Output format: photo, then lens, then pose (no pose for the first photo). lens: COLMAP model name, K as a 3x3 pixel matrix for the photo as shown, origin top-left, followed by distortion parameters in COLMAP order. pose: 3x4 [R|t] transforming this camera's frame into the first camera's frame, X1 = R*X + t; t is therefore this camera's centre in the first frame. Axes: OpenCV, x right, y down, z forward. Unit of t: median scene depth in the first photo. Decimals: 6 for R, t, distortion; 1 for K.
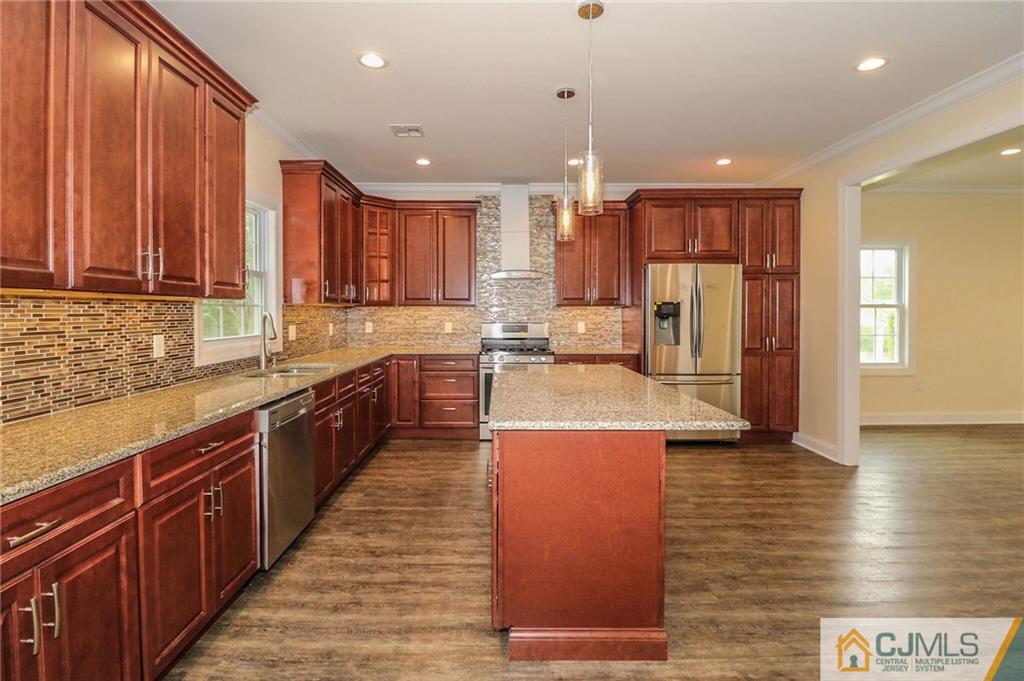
lens RADIAL K [[488.1, 0, 490.1], [0, 488.1, 323.1], [0, 0, 1]] dist [-0.020044, -0.000584]
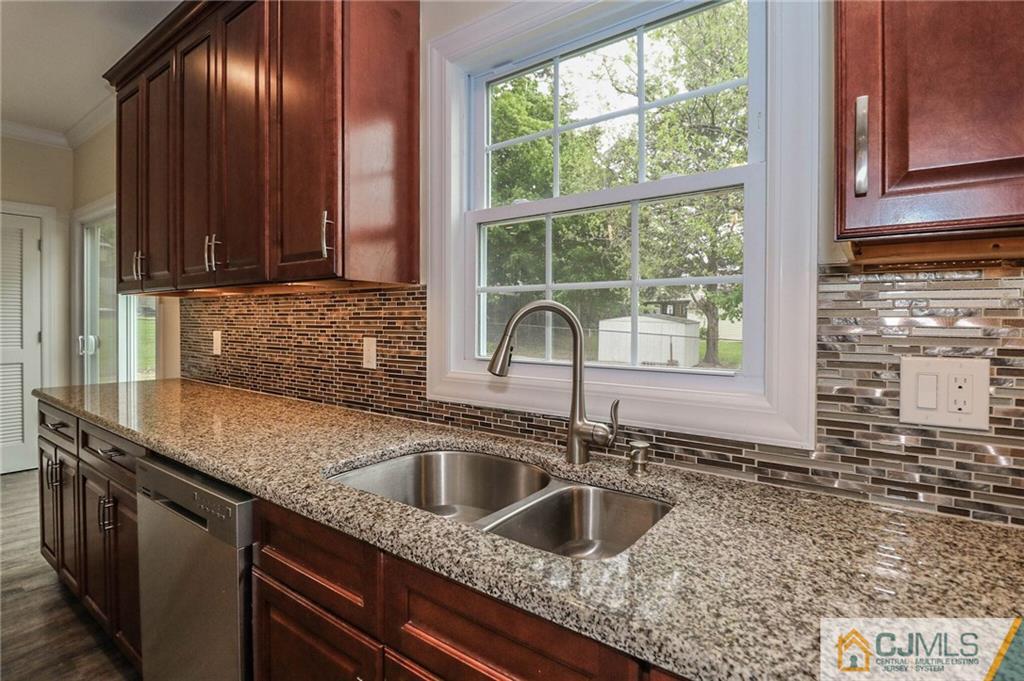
lens RADIAL K [[496.9, 0, 496.7], [0, 496.9, 326.1], [0, 0, 1]] dist [-0.001595, -0.000529]
pose [[-0.585199, -0.003965, -0.810880, -0.100456], [-0.031316, 0.999353, 0.017714, -0.006788], [0.810285, 0.035760, -0.584944, 0.858848]]
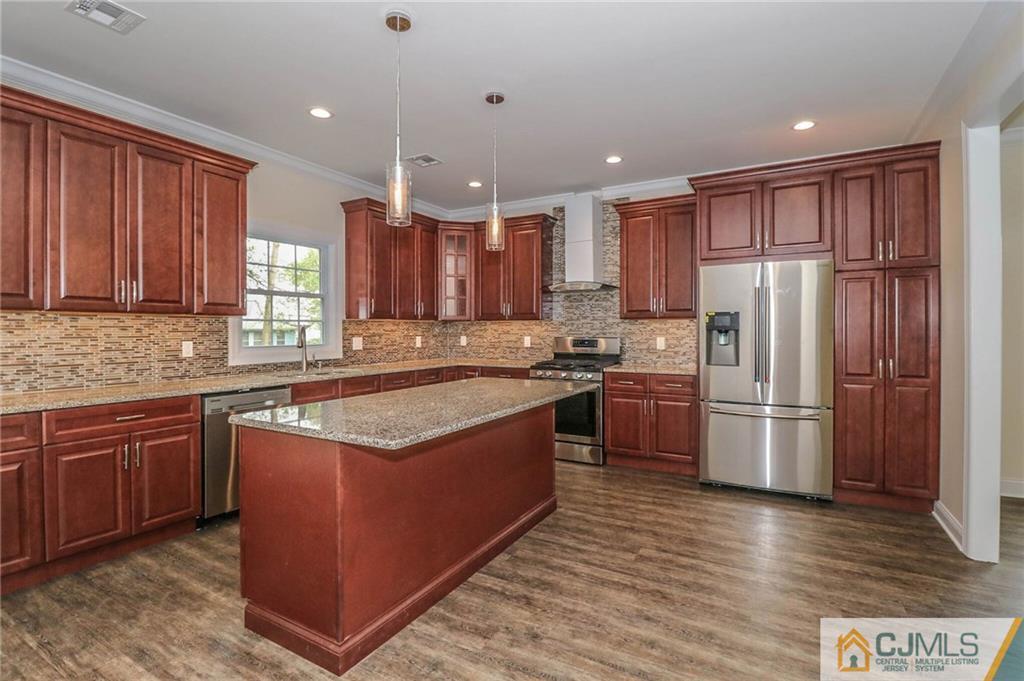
lens RADIAL K [[482.3, 0, 502.1], [0, 482.3, 333.1], [0, 0, 1]] dist [-0.001539, -0.009012]
pose [[0.871293, 0.001893, -0.490760, 0.439275], [-0.009166, 0.999881, -0.012416, 0.005144], [0.490678, 0.015316, 0.871207, 0.117975]]
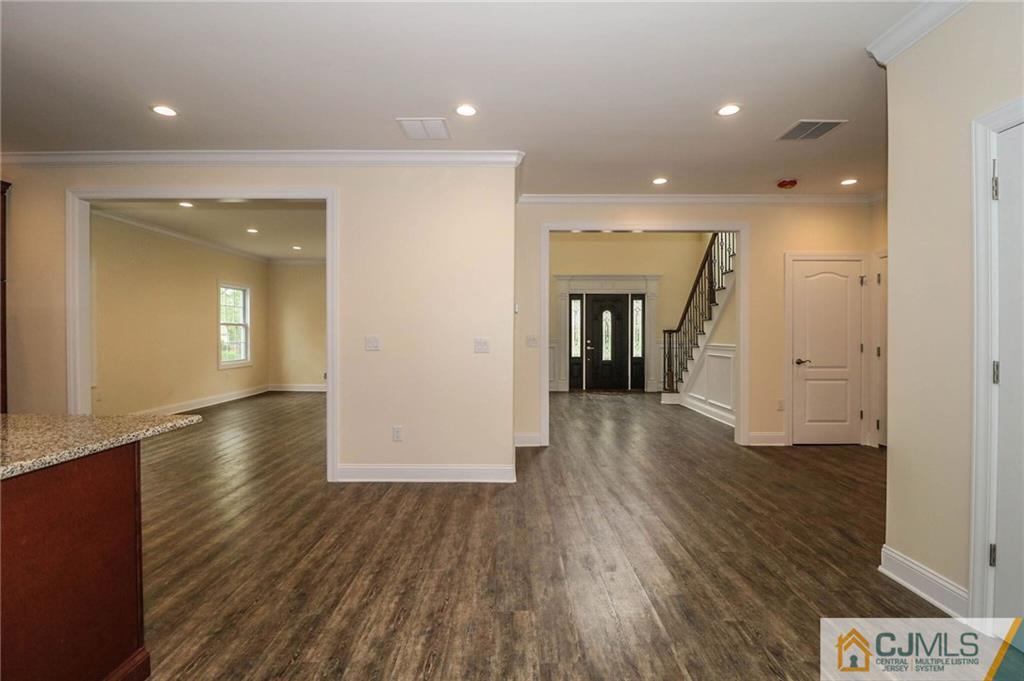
lens RADIAL K [[487.0, 0, 517.5], [0, 487.0, 336.0], [0, 0, 1]] dist [-0.015873, -0.000852]
pose [[-0.022032, -0.007862, 0.999726, -0.235951], [0.020567, 0.999754, 0.008315, 0.008795], [-0.999546, 0.020745, -0.021864, 0.102705]]
